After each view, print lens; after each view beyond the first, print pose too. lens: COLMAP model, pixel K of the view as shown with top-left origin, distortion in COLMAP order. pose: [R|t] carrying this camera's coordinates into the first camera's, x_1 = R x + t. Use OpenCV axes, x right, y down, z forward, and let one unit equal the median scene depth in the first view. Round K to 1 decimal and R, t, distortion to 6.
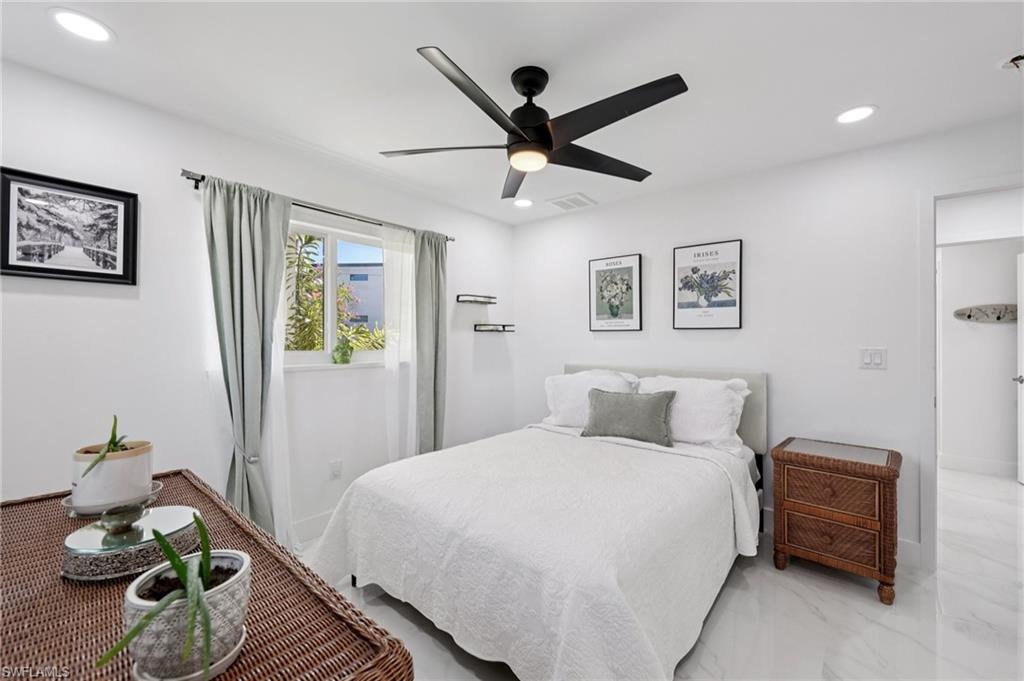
lens RADIAL K [[420.6, 0, 512.0], [0, 420.6, 340.5], [0, 0, 1]] dist [-0.001280, -0.000117]
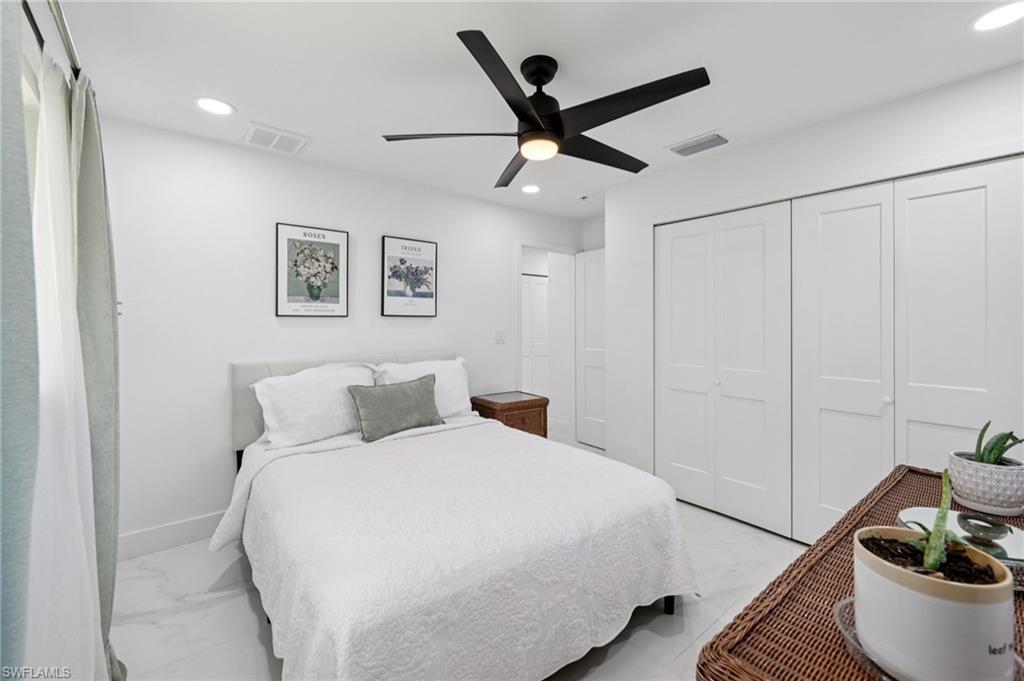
lens RADIAL K [[419.2, 0, 515.2], [0, 419.2, 333.7], [0, 0, 1]] dist [-0.001958, -0.000378]
pose [[0.198830, -0.031814, 0.979517, -0.561273], [0.002120, 0.999485, 0.032032, -0.016848], [-0.980032, -0.004292, 0.198795, 0.509015]]
